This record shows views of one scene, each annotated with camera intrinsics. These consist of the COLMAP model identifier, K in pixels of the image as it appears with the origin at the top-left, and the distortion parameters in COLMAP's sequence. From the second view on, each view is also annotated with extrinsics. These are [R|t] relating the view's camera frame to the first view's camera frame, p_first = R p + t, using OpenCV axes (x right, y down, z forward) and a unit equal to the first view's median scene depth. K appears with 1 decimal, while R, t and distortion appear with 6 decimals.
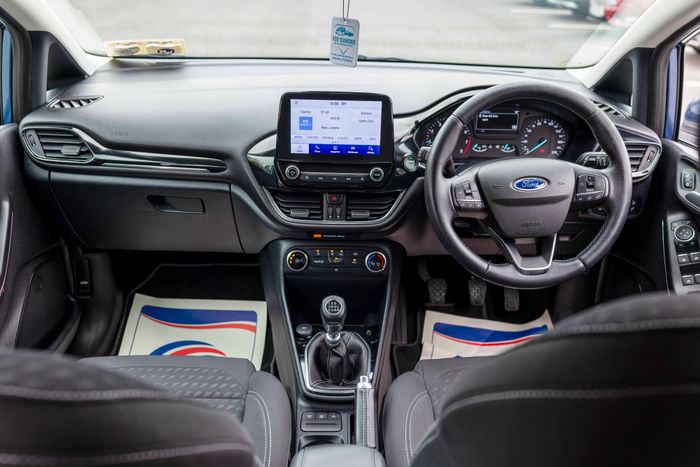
lens RADIAL K [[668.1, 0, 350.0], [0, 668.1, 233.5], [0, 0, 1]] dist [0.010602, -0.004761]
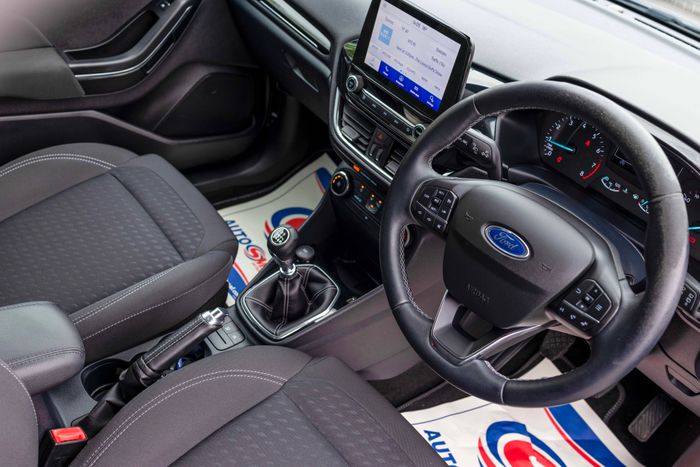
lens RADIAL K [[668.1, 0, 350.0], [0, 668.1, 233.5], [0, 0, 1]] dist [0.010602, -0.004761]
pose [[0.598328, 0.547342, -0.585167, 0.504456], [-0.465768, 0.831841, 0.301828, -0.186153], [0.651969, 0.091960, 0.752648, 0.381698]]
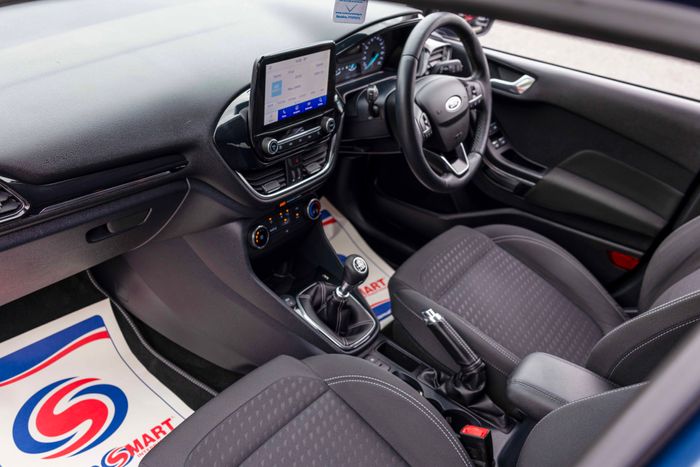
lens RADIAL K [[668.1, 0, 350.0], [0, 668.1, 233.5], [0, 0, 1]] dist [0.010602, -0.004761]
pose [[0.602324, -0.363351, 0.710762, -0.694317], [0.186682, 0.929824, 0.317138, -0.245344], [-0.776116, -0.058334, 0.627886, 0.355279]]
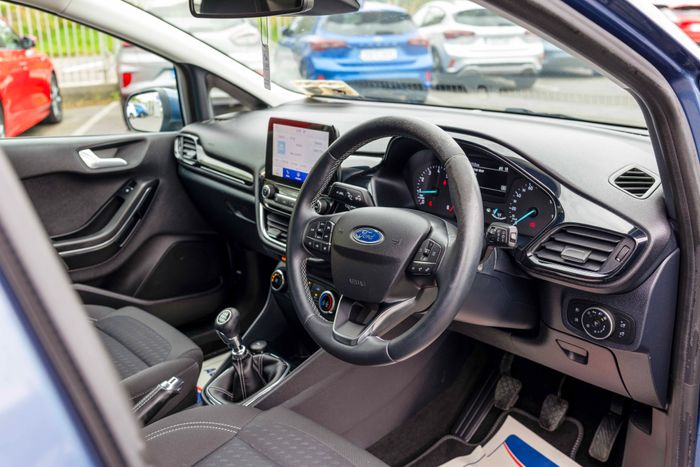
lens RADIAL K [[668.1, 0, 350.0], [0, 668.1, 233.5], [0, 0, 1]] dist [0.010602, -0.004761]
pose [[0.651151, 0.186948, -0.735563, 0.788215], [-0.275054, 0.961428, 0.000864, -0.064998], [0.707353, 0.201757, 0.677455, 0.388015]]
